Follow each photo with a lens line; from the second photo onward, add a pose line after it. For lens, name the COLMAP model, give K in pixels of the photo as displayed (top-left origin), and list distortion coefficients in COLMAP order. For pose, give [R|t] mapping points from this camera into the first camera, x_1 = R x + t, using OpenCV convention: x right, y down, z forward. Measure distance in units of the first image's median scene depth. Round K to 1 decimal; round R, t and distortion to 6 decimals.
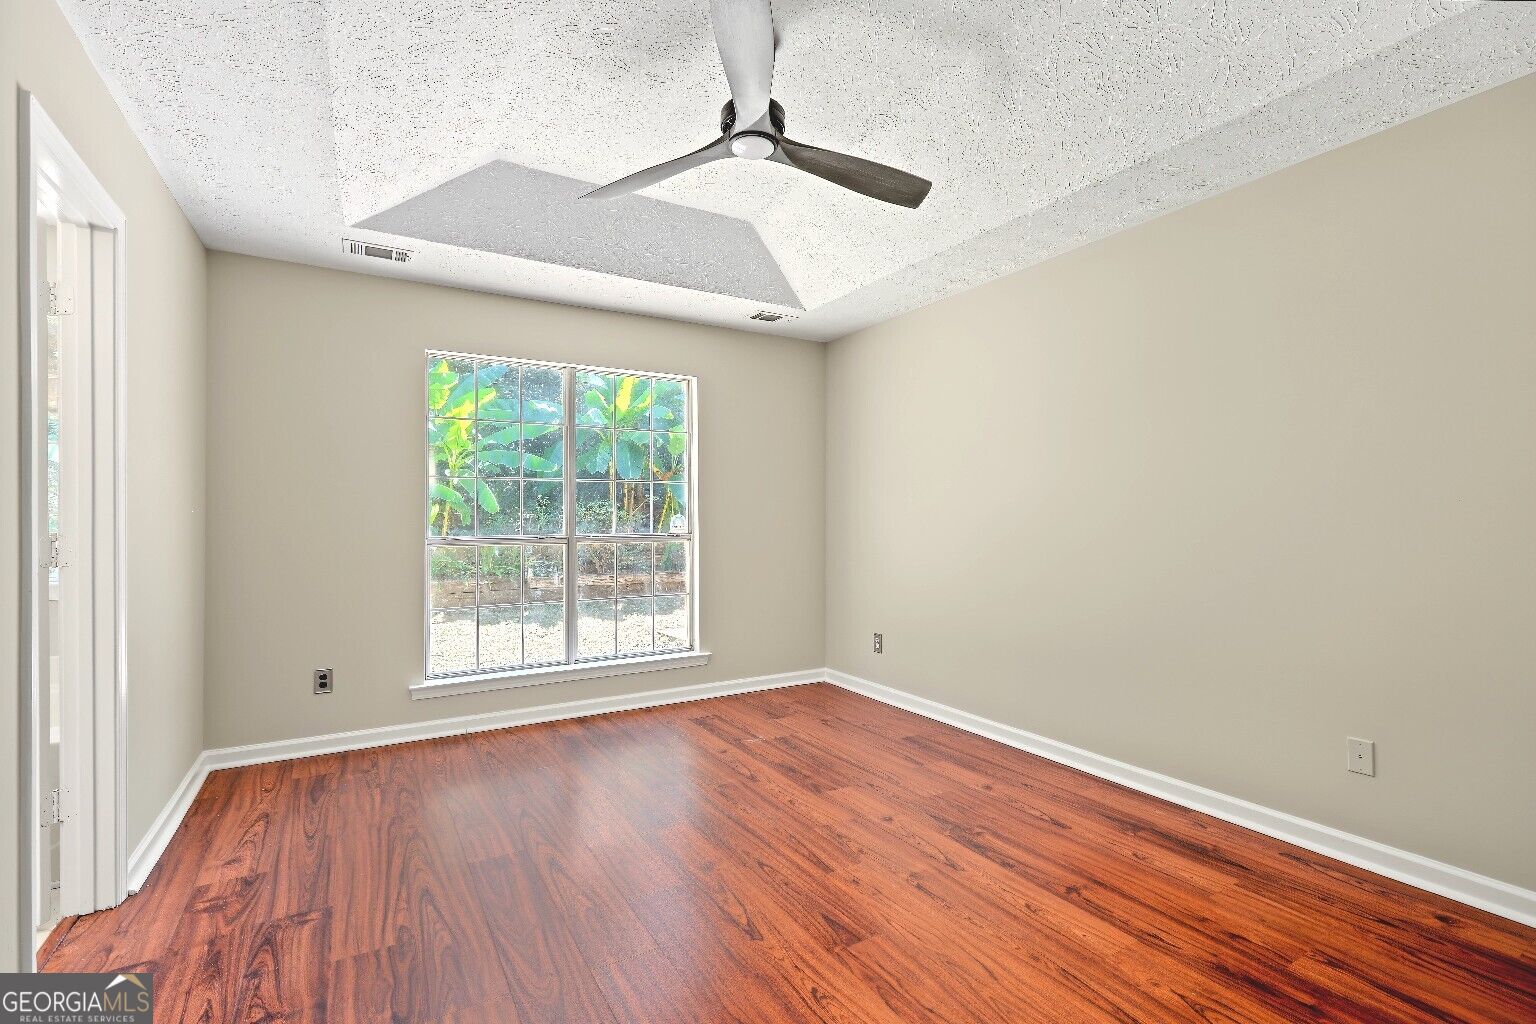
lens RADIAL K [[697.3, 0, 769.3], [0, 697.3, 514.2], [0, 0, 1]] dist [-0.004283, -0.000417]
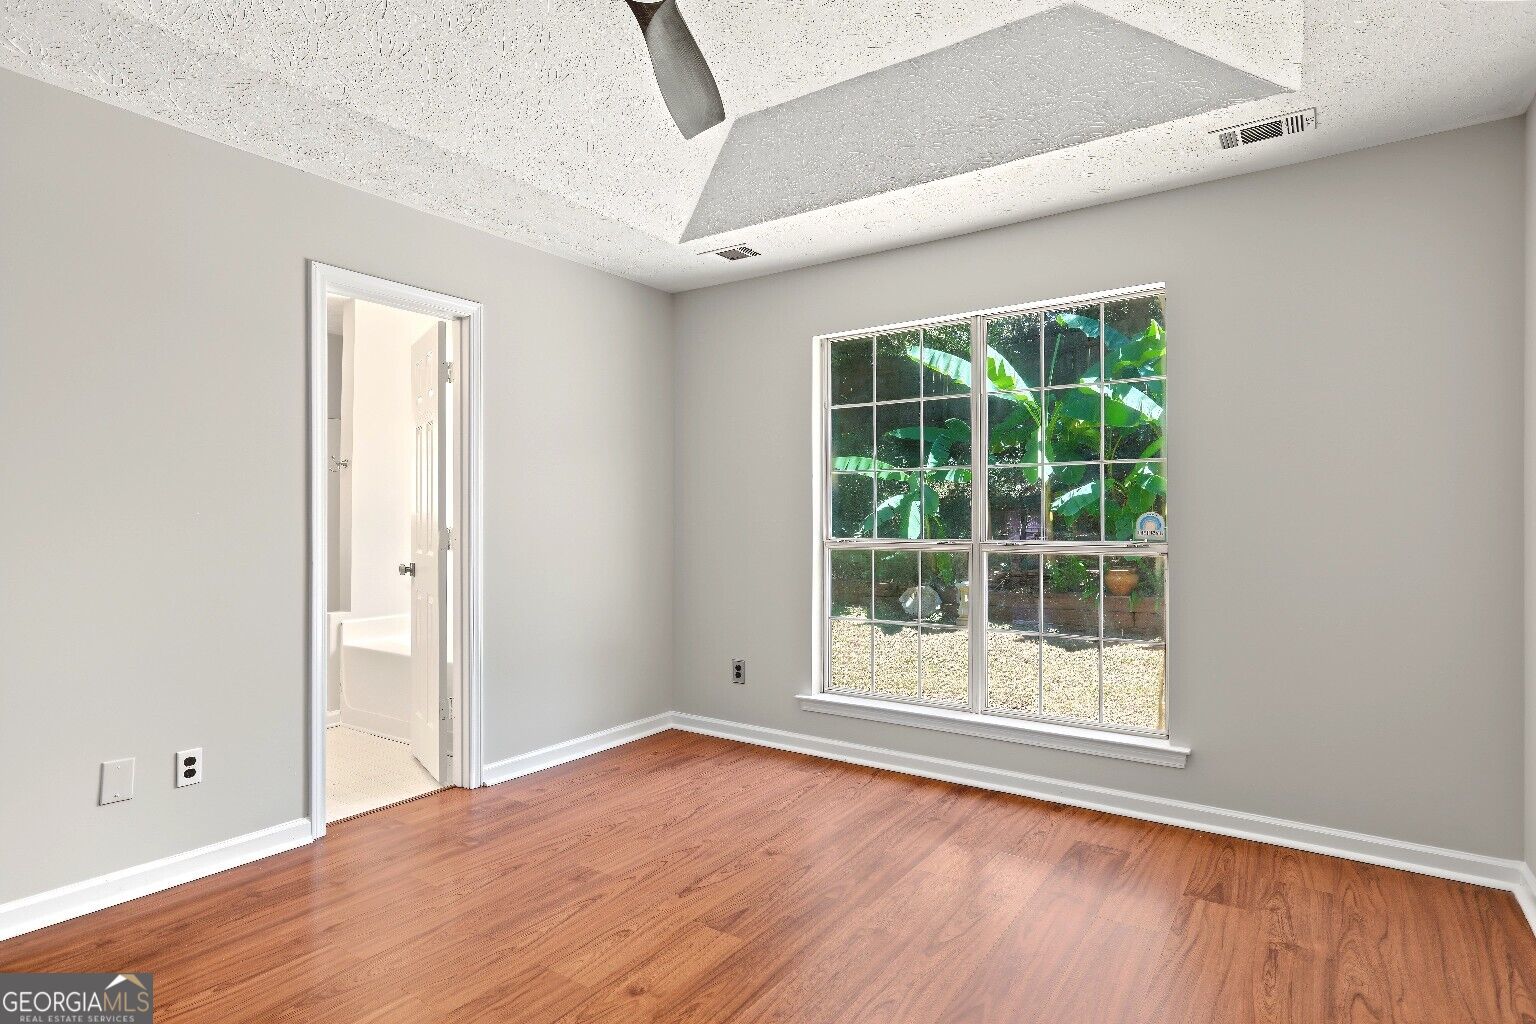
lens RADIAL K [[839.3, 0, 771.3], [0, 839.3, 519.9], [0, 0, 1]] dist [0.003947, 0.001103]
pose [[0.403047, 0.006255, -0.915158, 0.547568], [0.008055, 0.999914, 0.010382, -0.004334], [0.915144, -0.011556, 0.402962, 0.531456]]
